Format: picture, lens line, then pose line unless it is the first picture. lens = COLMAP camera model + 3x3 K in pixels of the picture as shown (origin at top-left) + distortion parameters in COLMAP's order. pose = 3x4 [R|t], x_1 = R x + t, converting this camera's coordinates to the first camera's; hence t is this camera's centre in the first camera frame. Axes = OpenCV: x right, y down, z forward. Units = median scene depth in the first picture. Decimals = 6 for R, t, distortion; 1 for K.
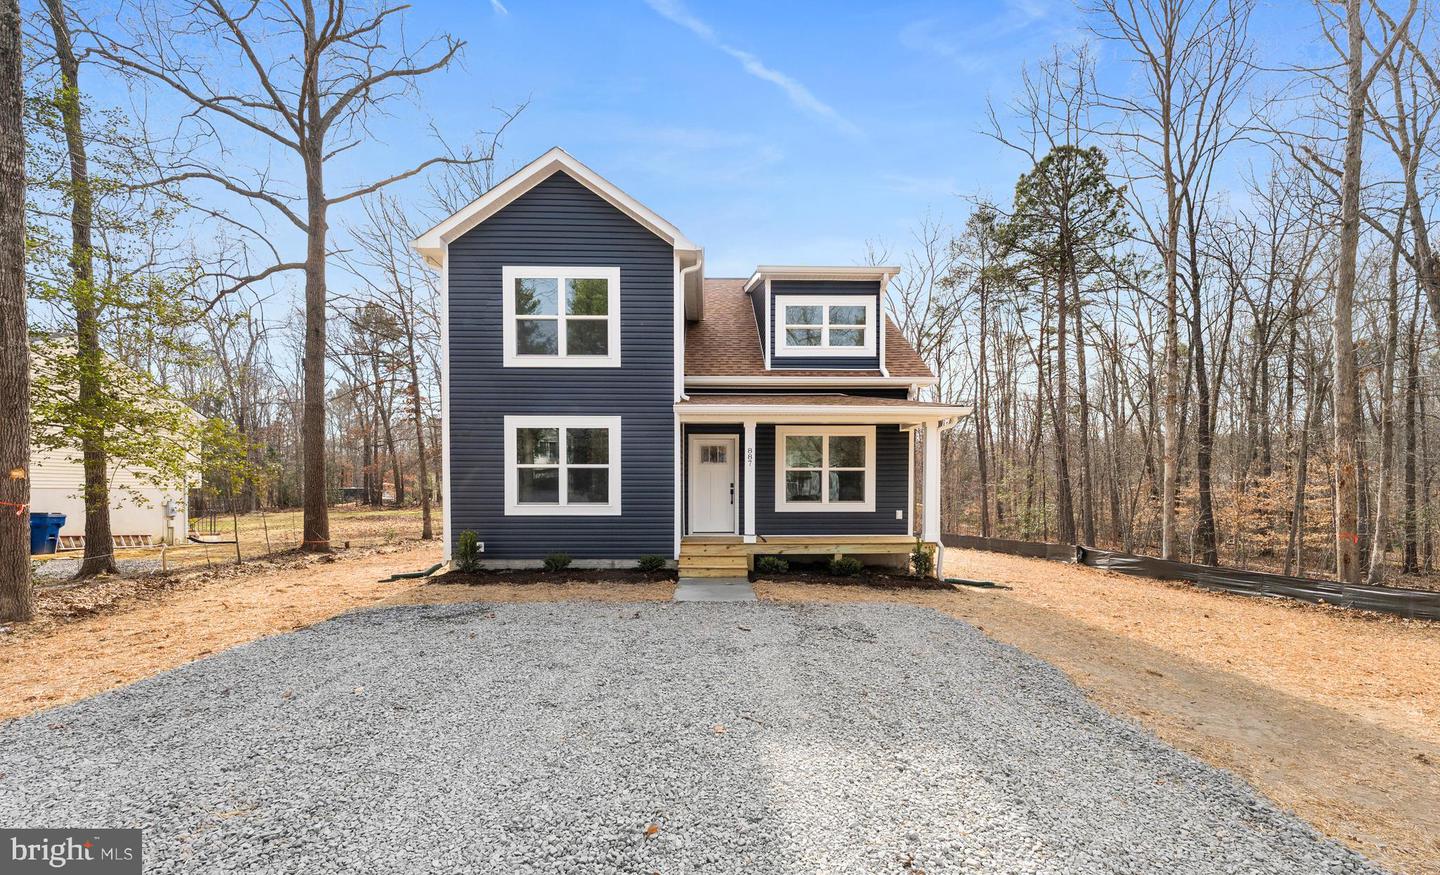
lens RADIAL K [[538.0, 0, 708.6], [0, 538.0, 484.4], [0, 0, 1]] dist [0.000639, -0.000205]
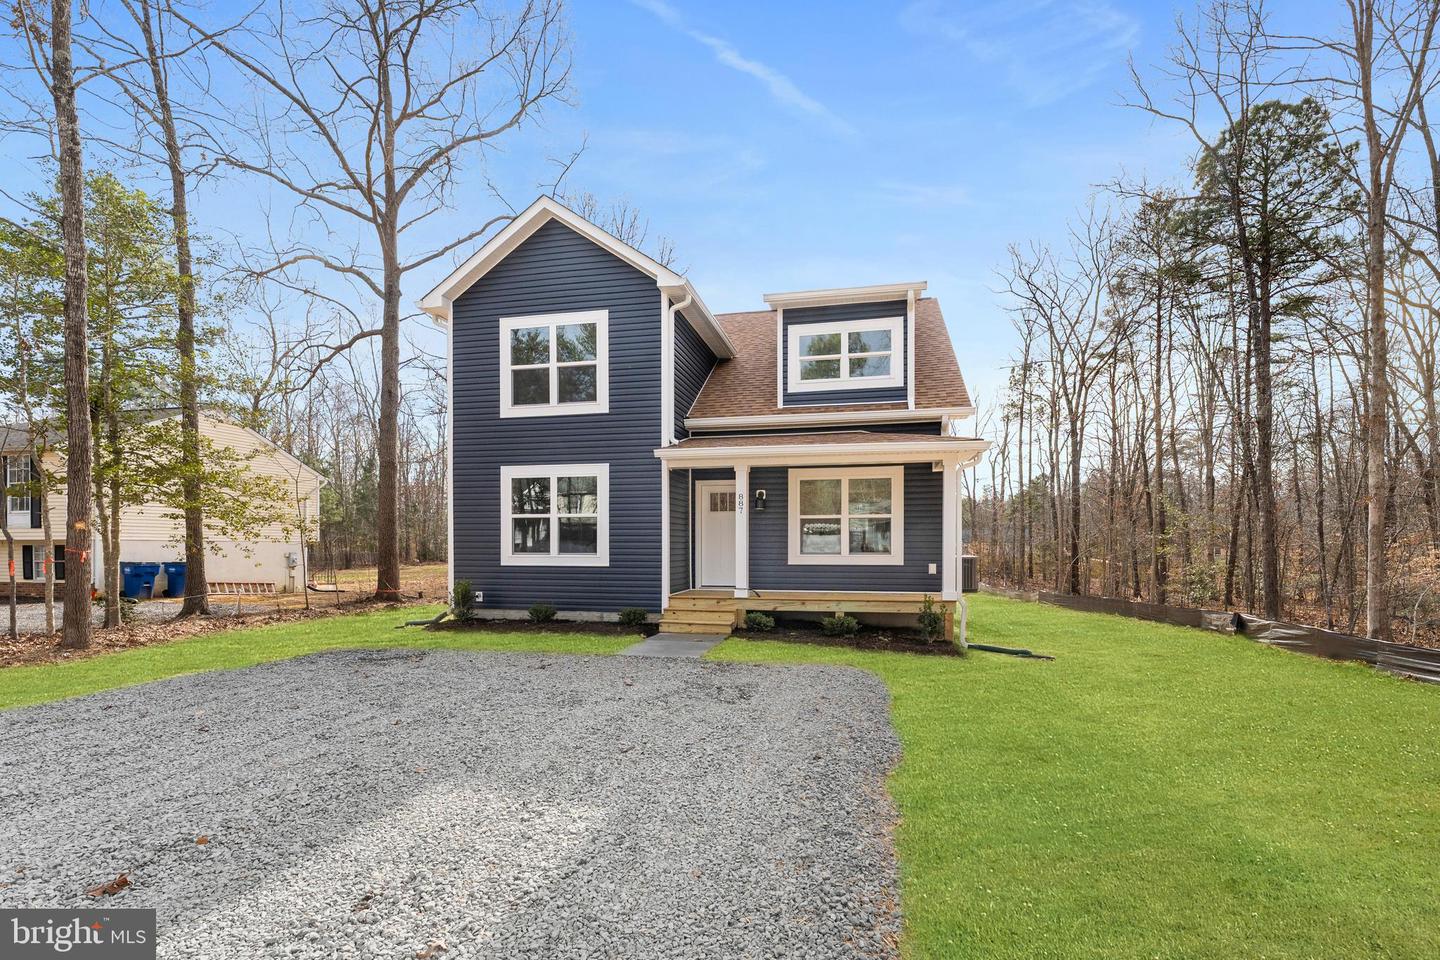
lens RADIAL K [[589.3, 0, 725.9], [0, 589.3, 531.5], [0, 0, 1]] dist [-0.001701, 0.000866]
pose [[0.977504, -0.005046, -0.210857, 0.232016], [0.002620, 0.999927, -0.011787, 0.007369], [0.210901, 0.010969, 0.977446, 0.011378]]
